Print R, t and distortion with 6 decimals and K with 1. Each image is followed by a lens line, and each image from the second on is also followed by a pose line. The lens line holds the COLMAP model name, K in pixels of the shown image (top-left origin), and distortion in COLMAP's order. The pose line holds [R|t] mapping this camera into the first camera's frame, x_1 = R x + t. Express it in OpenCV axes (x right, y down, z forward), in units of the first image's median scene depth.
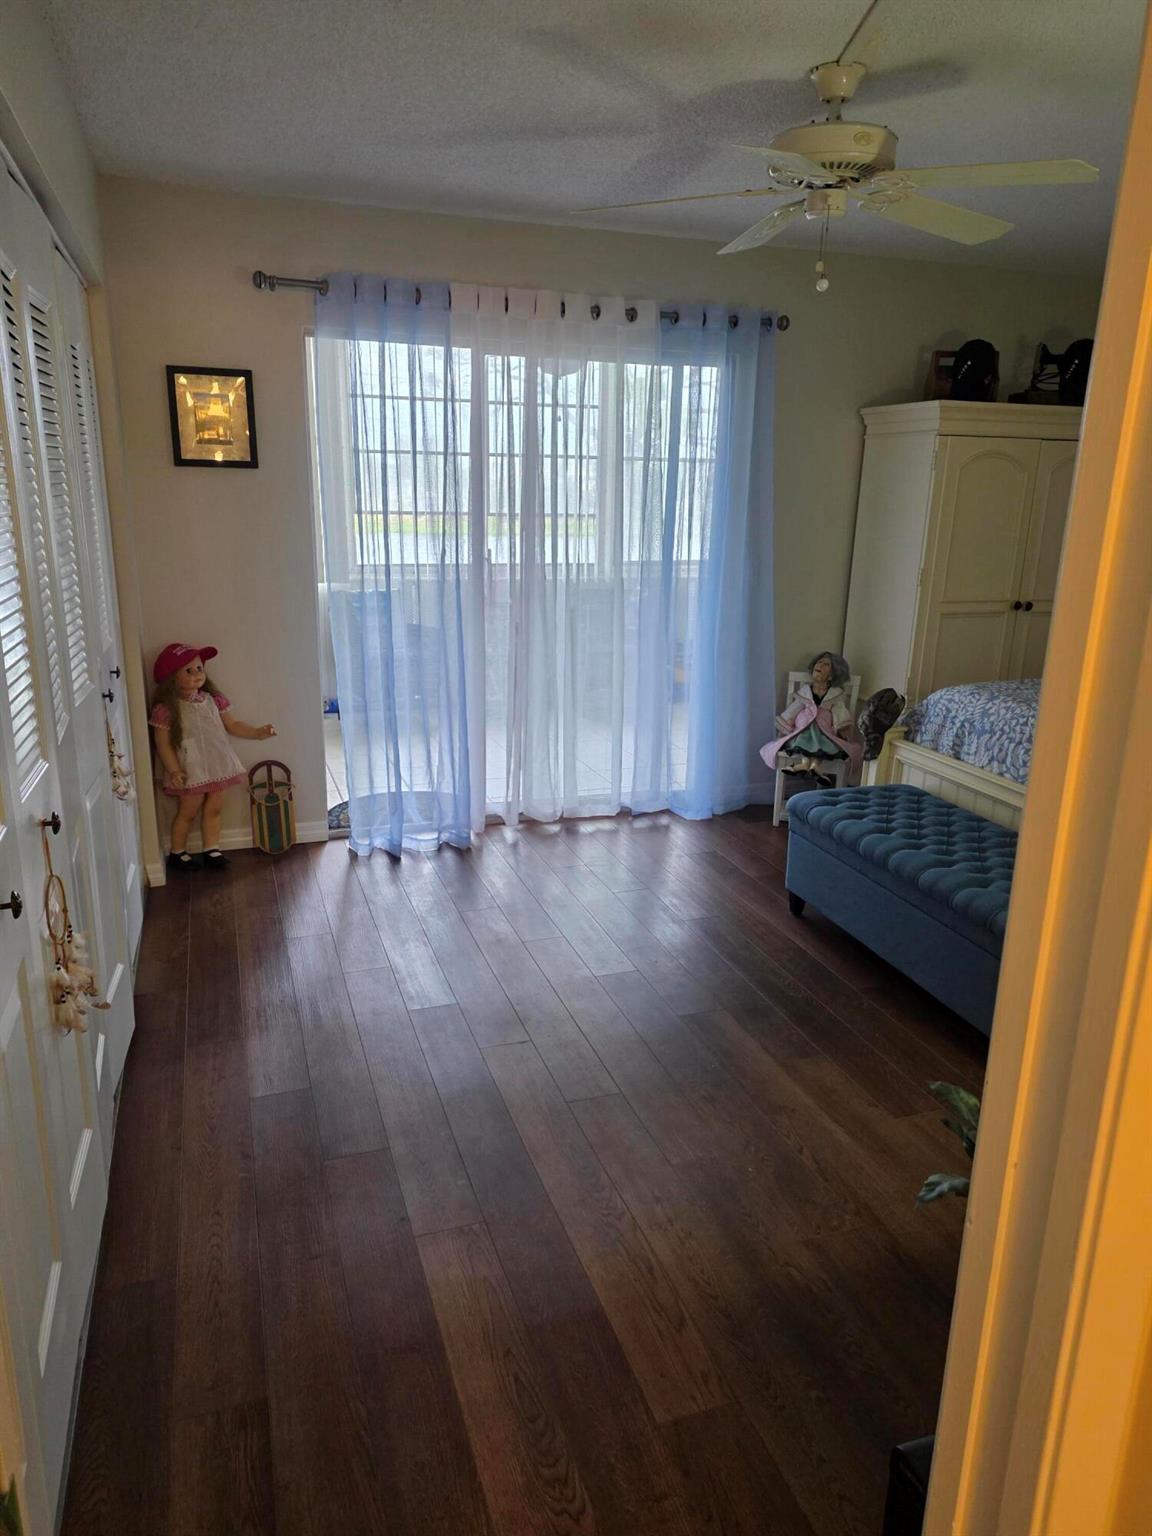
lens RADIAL K [[1031.4, 0, 564.9], [0, 1031.4, 768.5], [0, 0, 1]] dist [0.004635, -0.001850]
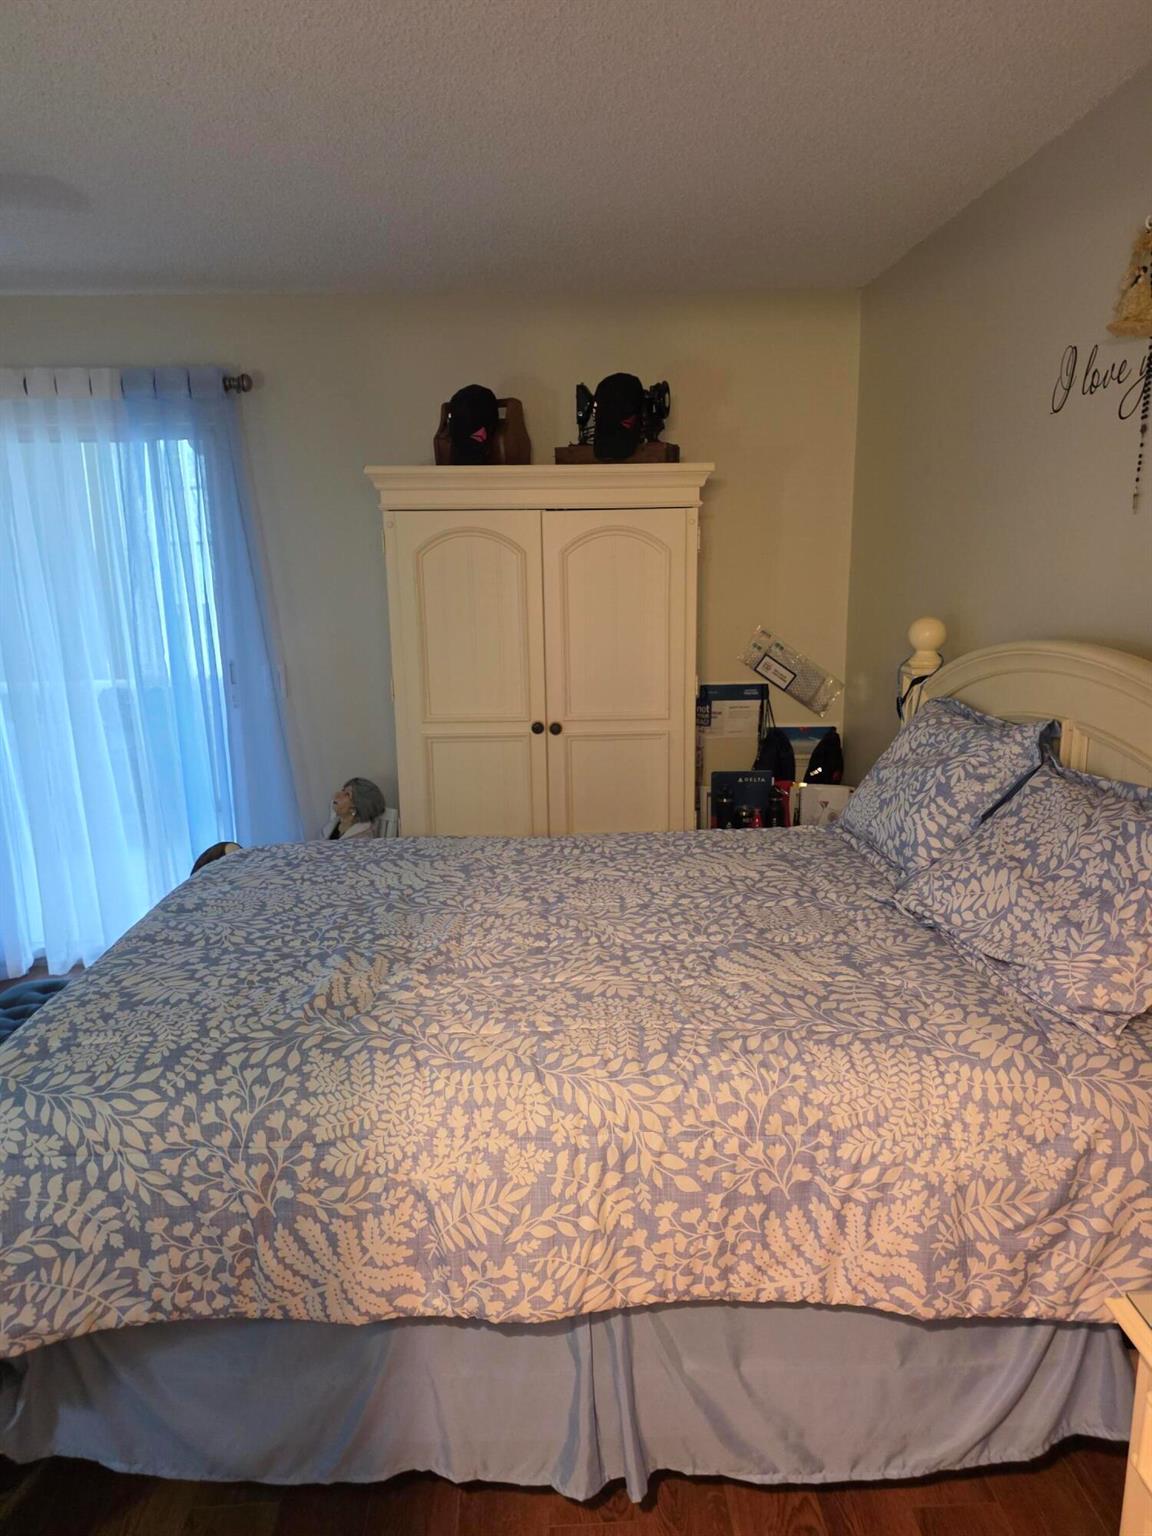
lens RADIAL K [[1013.3, 0, 579.2], [0, 1013.3, 776.5], [0, 0, 1]] dist [0.086023, -0.095063]
pose [[0.959828, 0.024940, -0.279477, 0.798935], [-0.041324, 0.997745, -0.052885, -0.098962], [0.277528, 0.062310, 0.958695, 0.349600]]
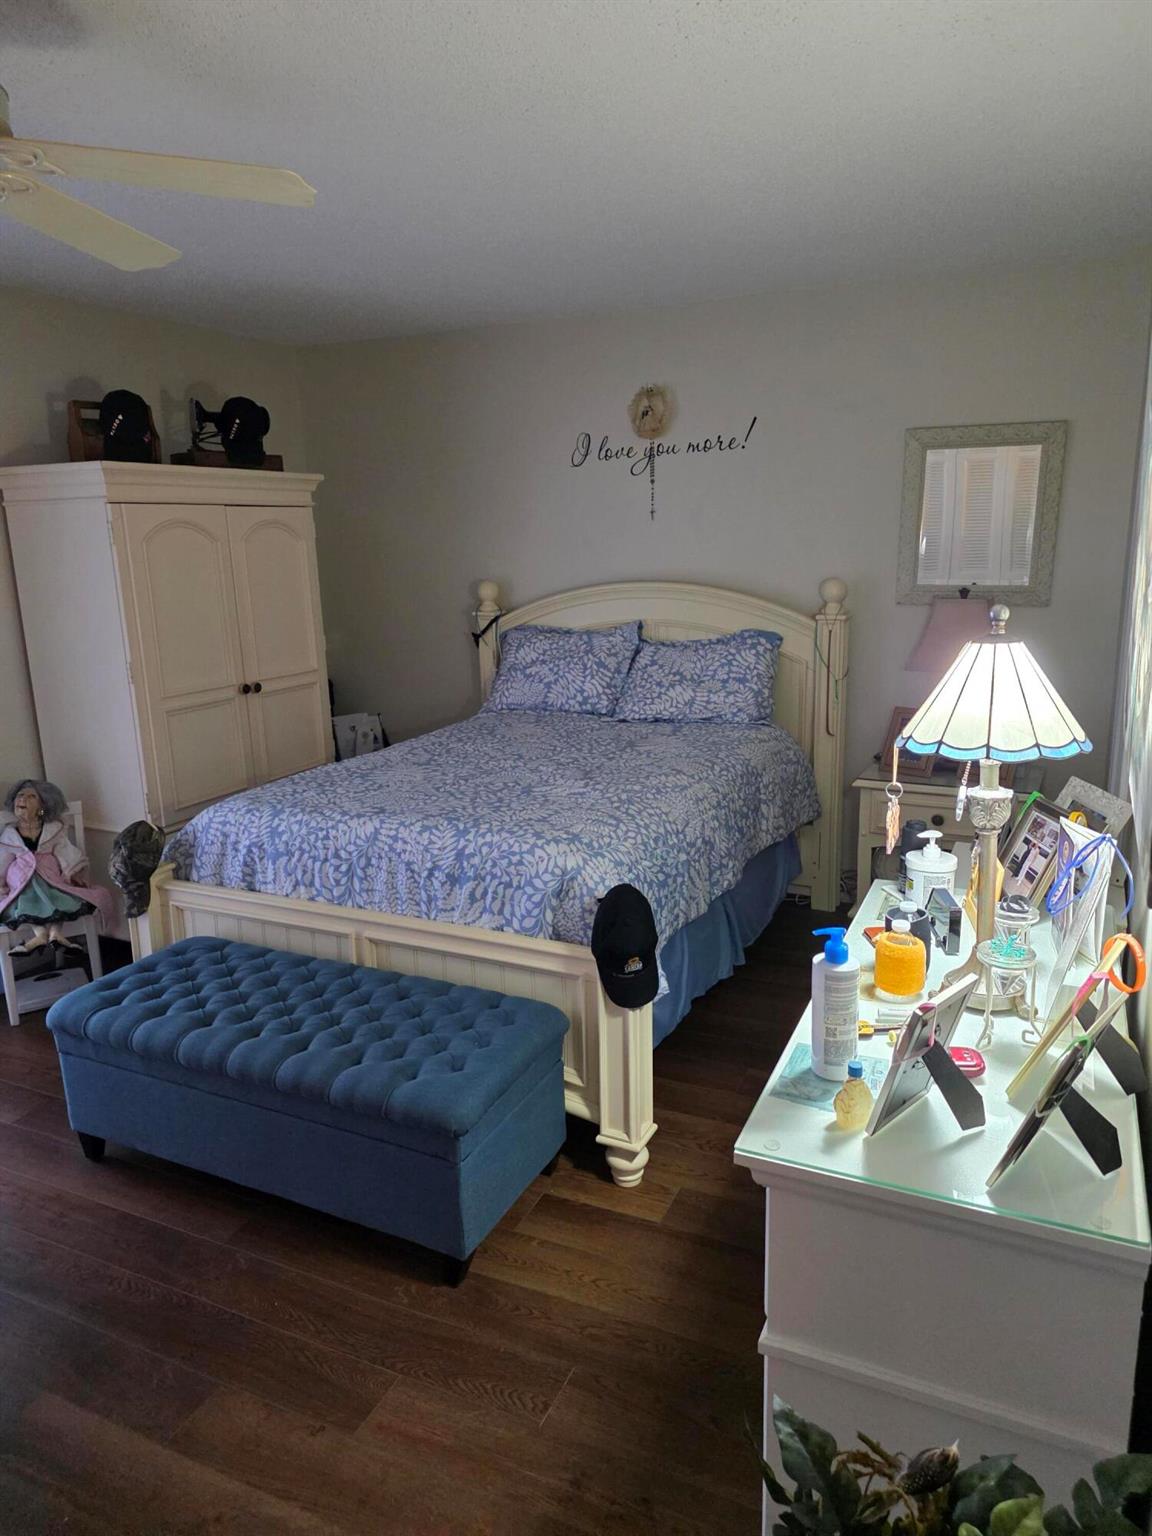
lens RADIAL K [[1013.3, 0, 579.2], [0, 1013.3, 776.5], [0, 0, 1]] dist [0.086023, -0.095063]
pose [[0.698003, -0.202182, 0.686960, 0.015807], [0.230305, 0.971729, 0.051986, -0.074352], [-0.678050, 0.121924, 0.724833, 0.196276]]
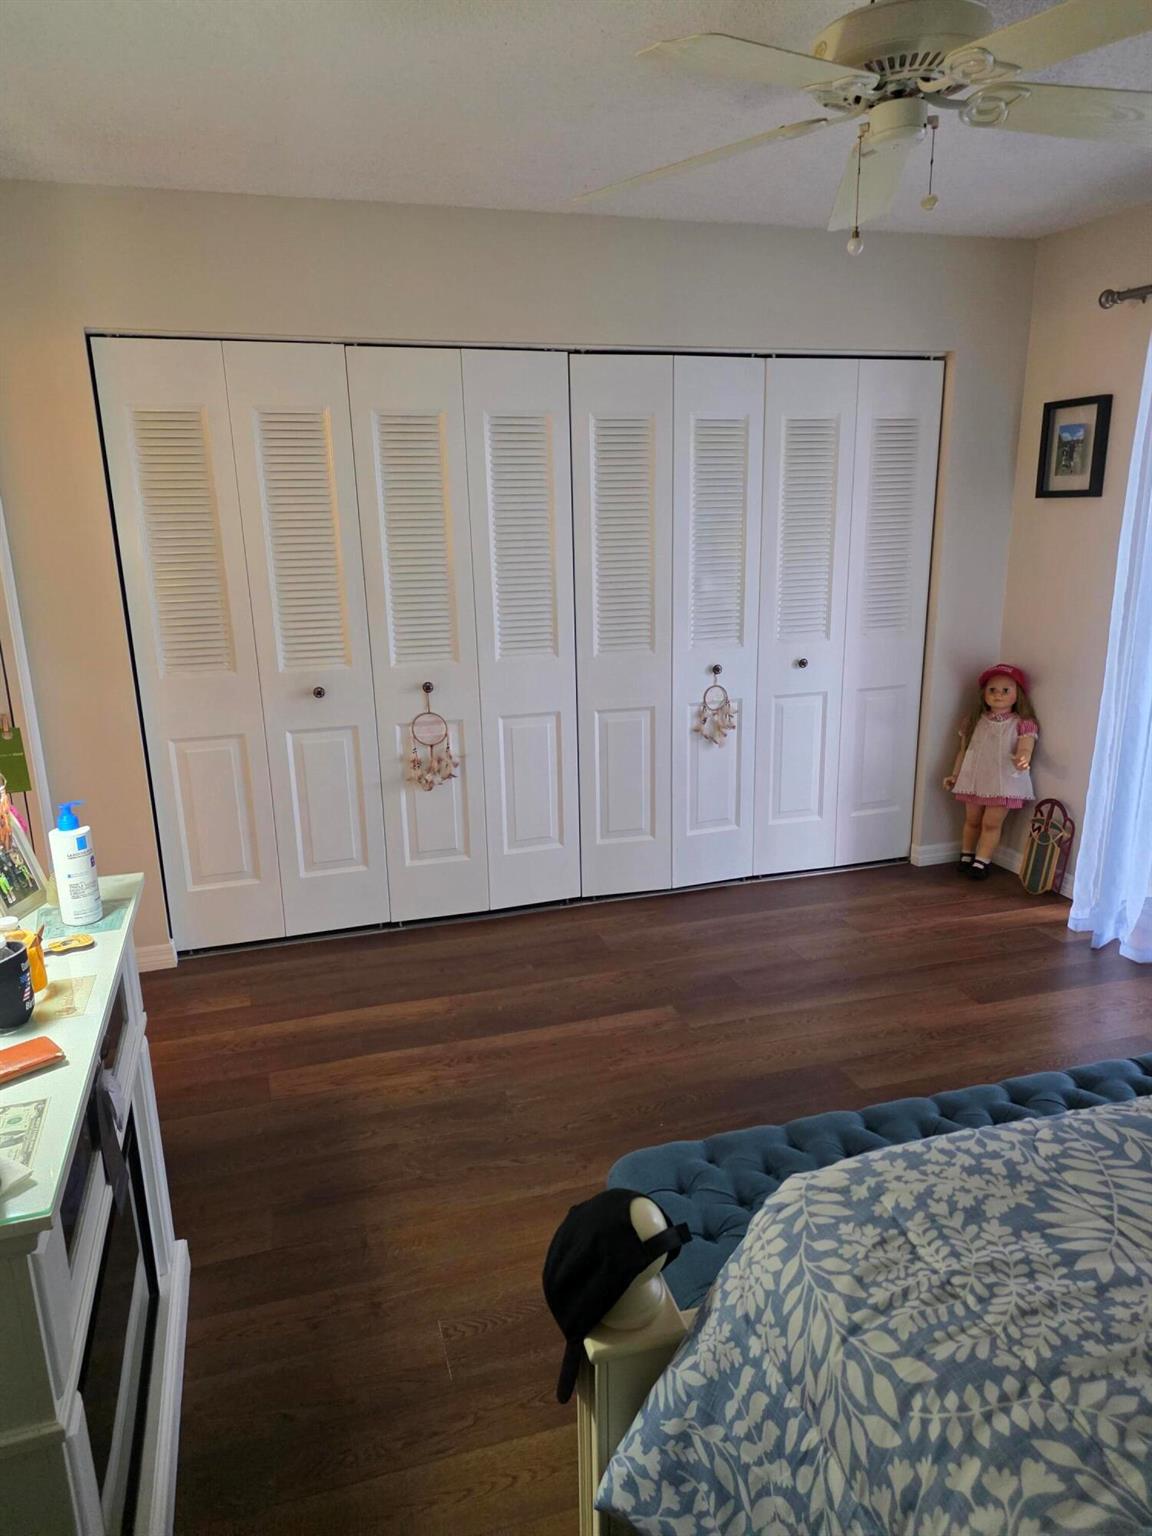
lens RADIAL K [[1031.4, 0, 564.9], [0, 1031.4, 768.5], [0, 0, 1]] dist [0.004635, -0.001850]
pose [[-0.039356, 0.227050, -0.973088, 0.722962], [-0.247492, 0.941283, 0.229639, -0.156240], [0.968090, 0.249869, 0.019147, 0.586063]]
